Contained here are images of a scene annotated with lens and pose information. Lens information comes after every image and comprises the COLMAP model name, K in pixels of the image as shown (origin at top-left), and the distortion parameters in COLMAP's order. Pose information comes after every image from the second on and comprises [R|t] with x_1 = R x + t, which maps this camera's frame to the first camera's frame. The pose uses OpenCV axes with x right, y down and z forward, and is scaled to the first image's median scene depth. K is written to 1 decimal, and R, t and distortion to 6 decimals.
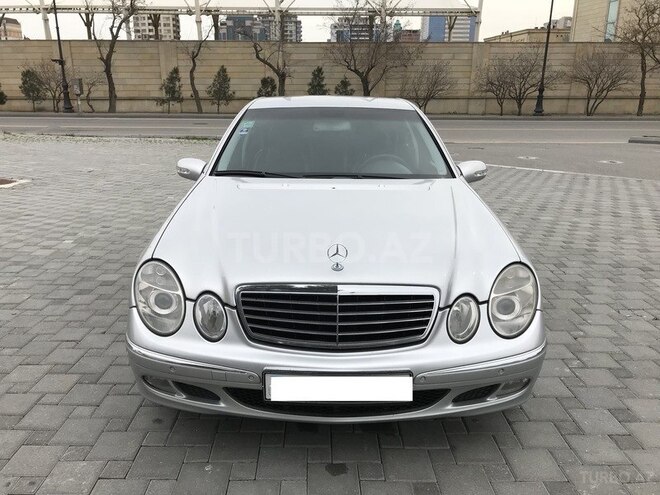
lens RADIAL K [[543.7, 0, 322.9], [0, 543.7, 245.5], [0, 0, 1]] dist [0.022047, -0.011913]
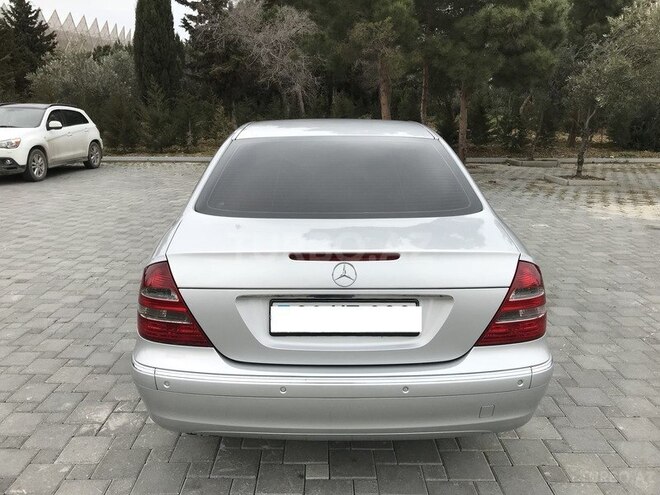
lens RADIAL K [[543.7, 0, 328.2], [0, 543.7, 253.6], [0, 0, 1]] dist [0.022047, -0.011913]
pose [[-0.999912, -0.007411, -0.011040, 0.004352], [-0.011941, 0.865727, 0.500374, -0.078726], [0.005850, 0.500462, -0.865739, 0.280146]]
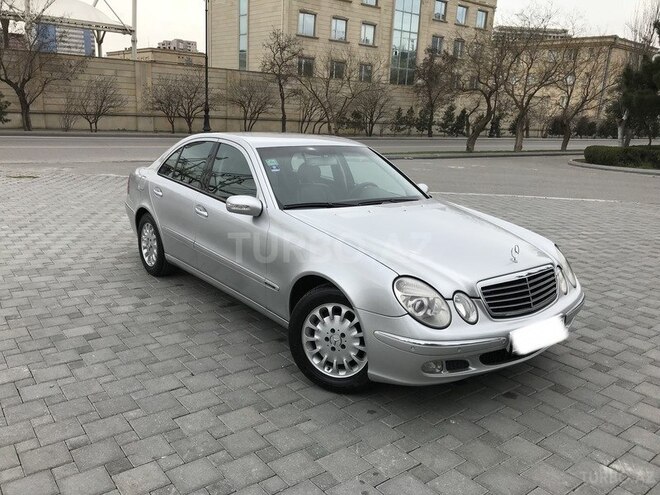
lens RADIAL K [[543.7, 0, 324.7], [0, 543.7, 244.9], [0, 0, 1]] dist [0.022047, -0.011913]
pose [[0.794796, -0.115503, 0.595784, -0.093490], [0.131016, 0.991228, 0.017387, -0.007114], [-0.592566, 0.064238, 0.802956, 0.005587]]
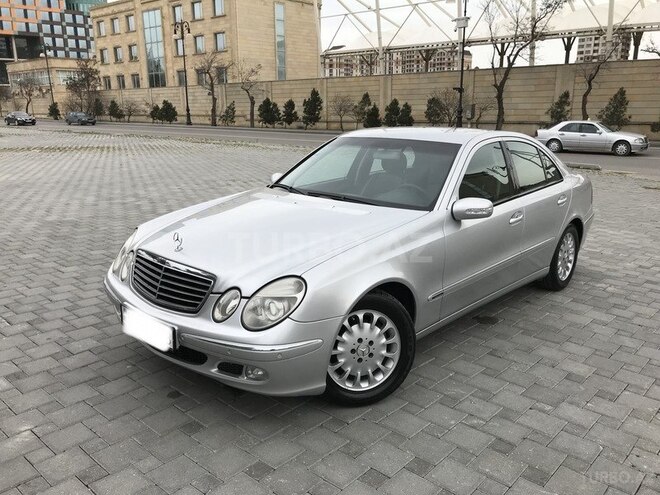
lens RADIAL K [[543.7, 0, 321.7], [0, 543.7, 242.7], [0, 0, 1]] dist [0.022047, -0.011913]
pose [[0.738309, 0.156753, -0.655995, 0.088733], [-0.185582, 0.982289, 0.025853, -0.006136], [0.648429, 0.102653, 0.754323, 0.011422]]
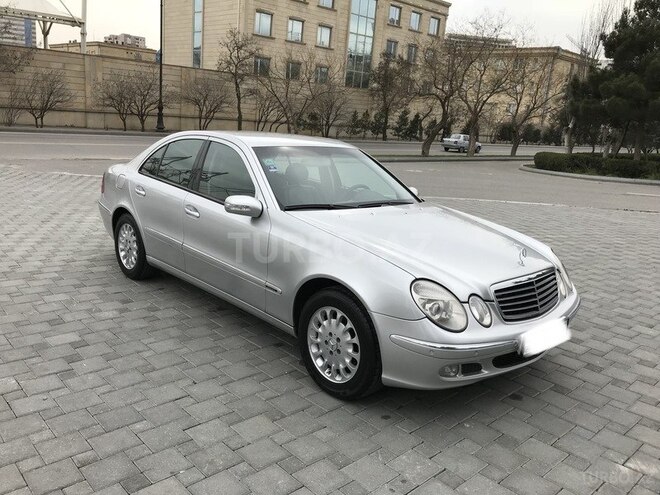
lens RADIAL K [[543.7, 0, 326.3], [0, 543.7, 245.9], [0, 0, 1]] dist [0.022047, -0.011913]
pose [[0.736766, -0.112830, 0.666667, -0.101490], [0.126113, 0.991608, 0.028451, -0.009021], [-0.664283, 0.063114, 0.744812, 0.014808]]
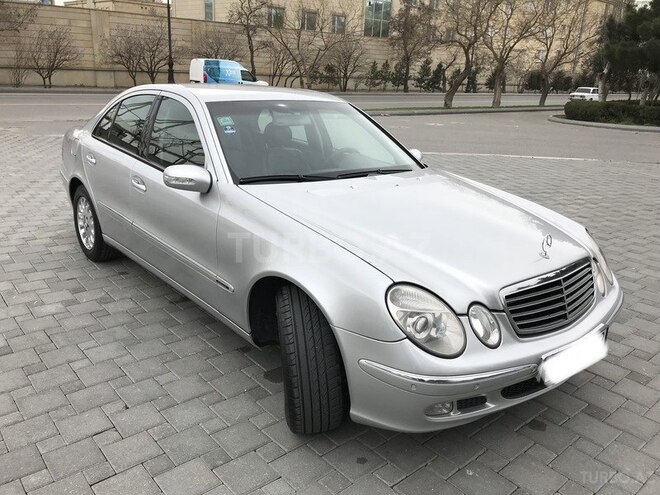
lens RADIAL K [[543.7, 0, 325.9], [0, 543.7, 245.7], [0, 0, 1]] dist [0.022047, -0.011913]
pose [[0.763205, -0.174776, 0.622070, -0.075230], [0.143219, 0.984534, 0.100900, -0.011824], [-0.630084, 0.012085, 0.776433, 0.028057]]
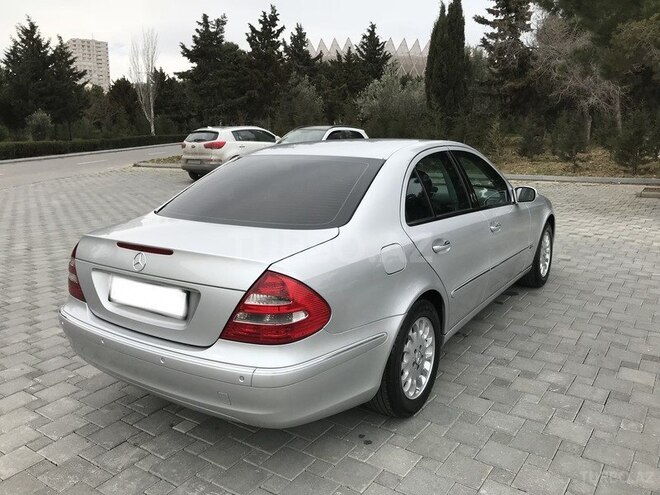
lens RADIAL K [[543.7, 0, 317.8], [0, 543.7, 253.5], [0, 0, 1]] dist [0.022047, -0.011913]
pose [[-0.825683, -0.118733, 0.551498, -0.067553], [0.159530, 0.888554, 0.430142, -0.077281], [-0.541107, 0.443142, -0.714722, 0.270220]]
